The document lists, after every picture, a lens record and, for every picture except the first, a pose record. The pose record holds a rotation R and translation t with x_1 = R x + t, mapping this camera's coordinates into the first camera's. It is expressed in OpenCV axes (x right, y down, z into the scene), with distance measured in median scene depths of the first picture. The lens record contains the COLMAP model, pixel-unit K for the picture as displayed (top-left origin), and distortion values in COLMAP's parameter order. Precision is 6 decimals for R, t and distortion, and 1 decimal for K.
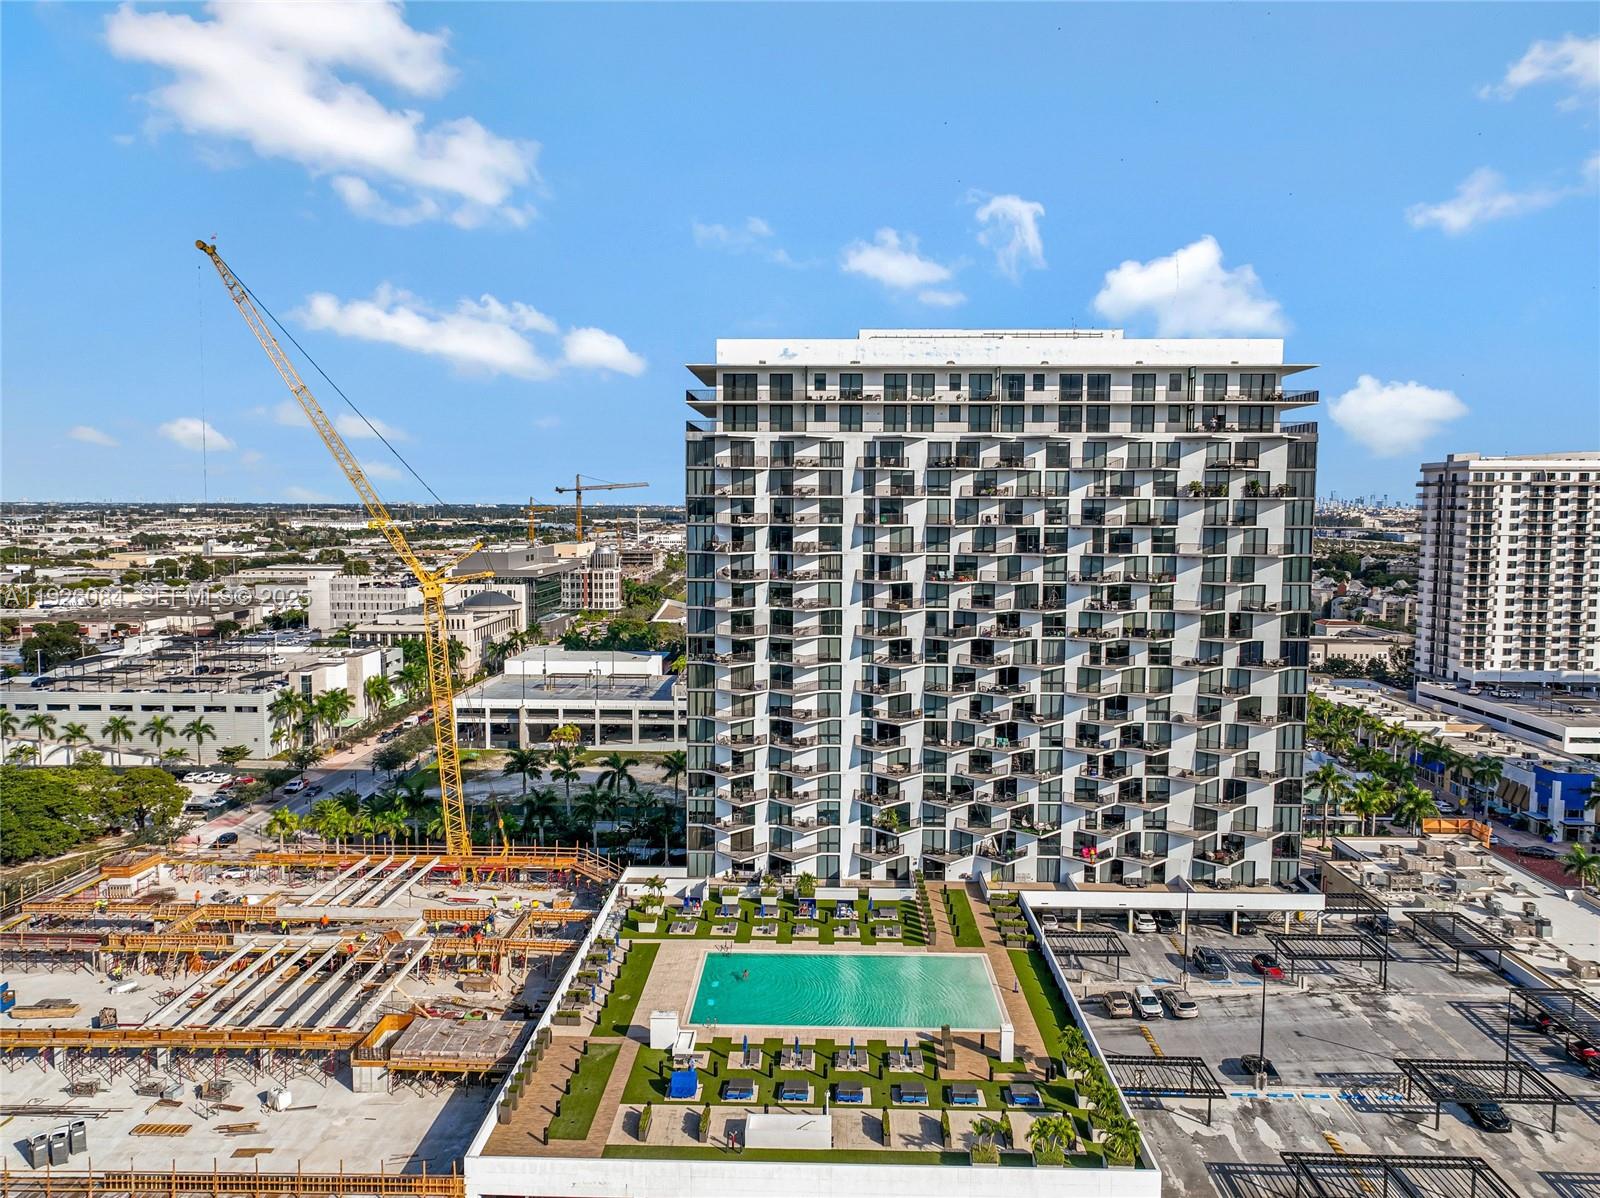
lens RADIAL K [[1140.3, 0, 796.9], [0, 1140.3, 600.8], [0, 0, 1]] dist [0.002693, 0.011342]
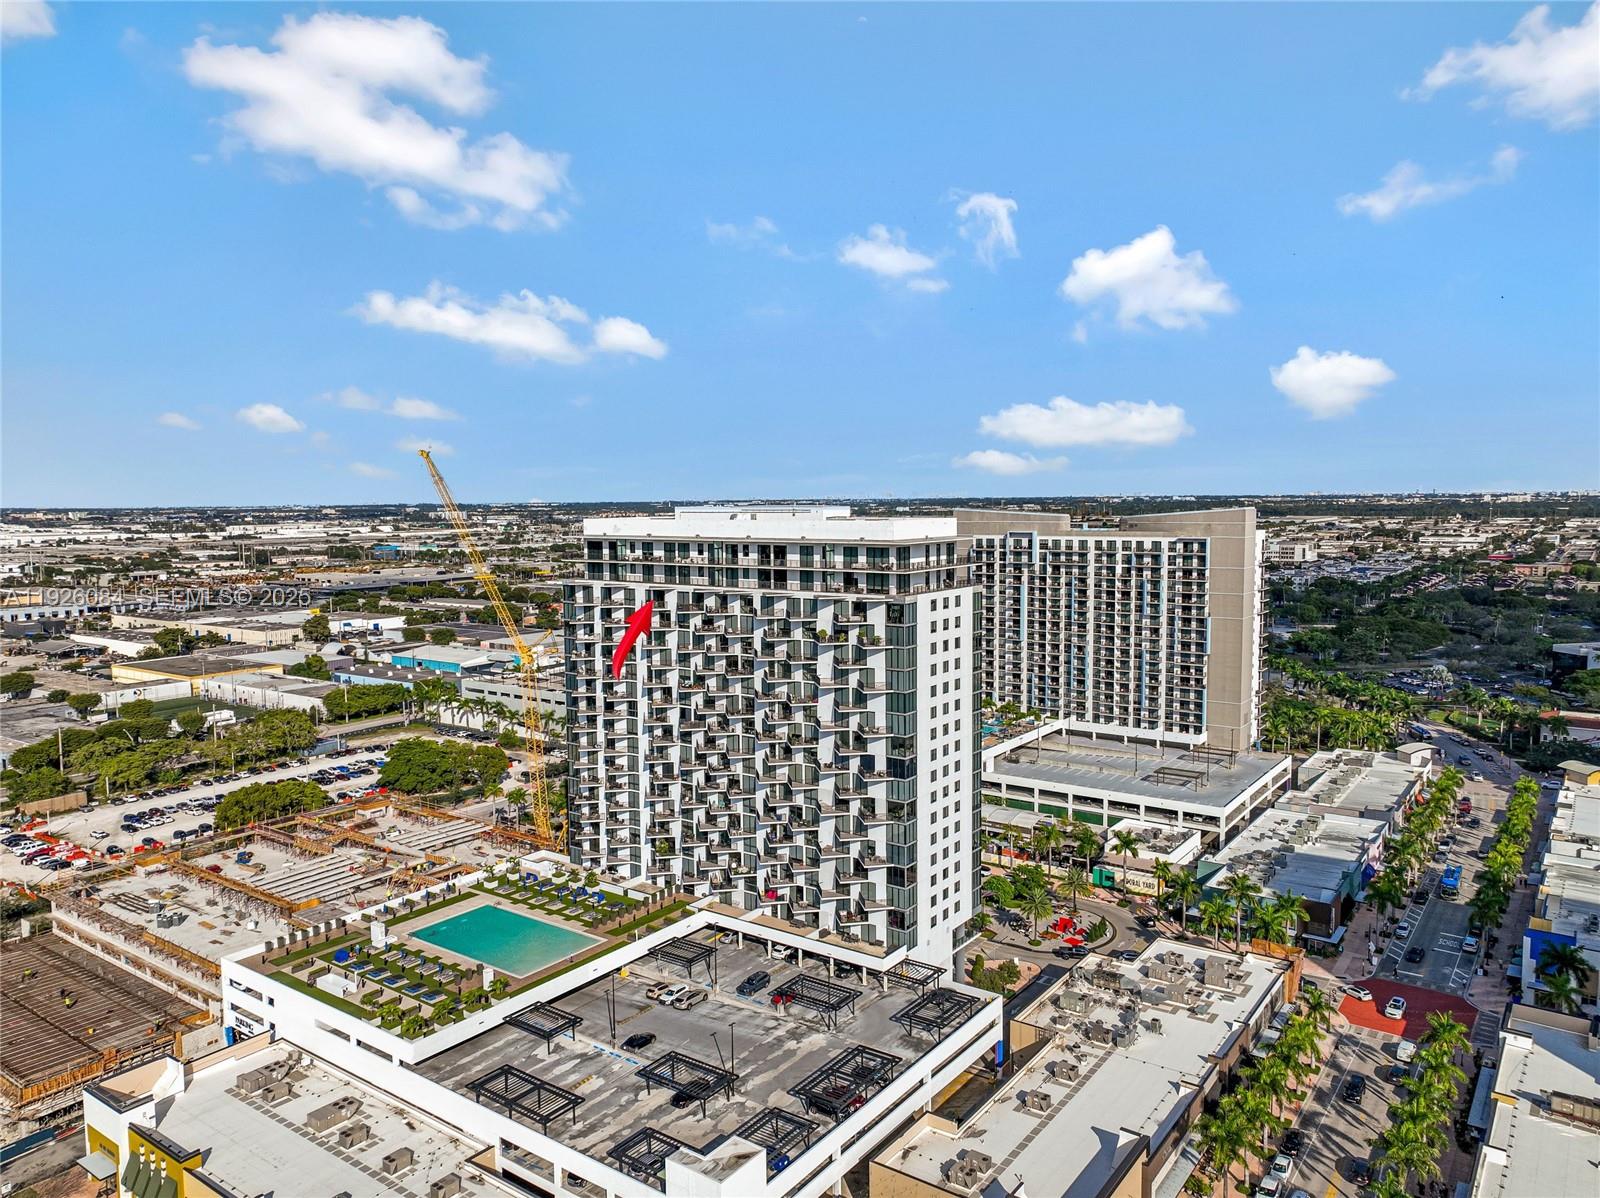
lens RADIAL K [[1125.6, 0, 800.0], [0, 1125.6, 599.0], [0, 0, 1]] dist [-0.004064, 0.028092]
pose [[0.823249, 0.039009, -0.566339, 1.040990], [-0.034676, 0.999229, 0.018419, -0.159826], [0.566620, 0.004475, 0.823967, -0.091697]]
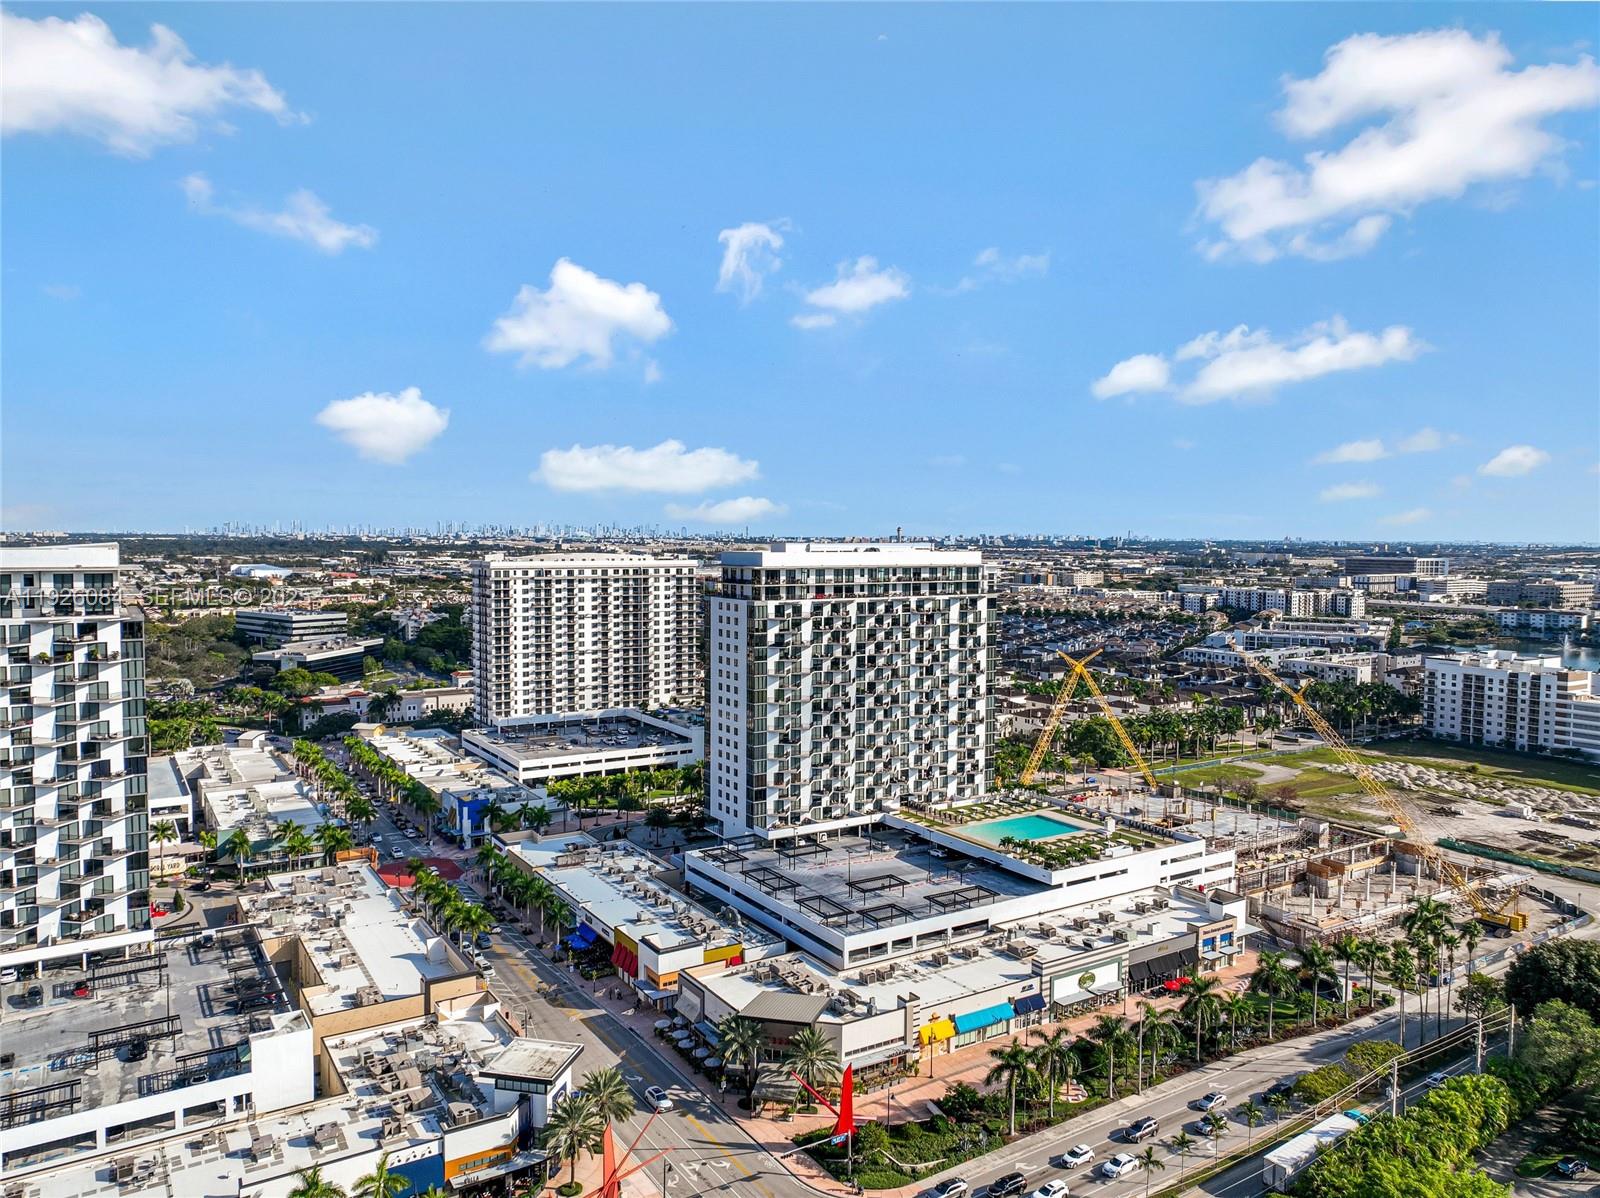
lens RADIAL K [[1121.3, 0, 796.7], [0, 1121.3, 597.1], [0, 0, 1]] dist [-0.000241, 0.015929]
pose [[0.828613, -0.029663, 0.559036, 0.337285], [0.043955, 0.998960, -0.012144, -0.112576], [-0.558094, 0.034635, 0.829055, -0.654497]]
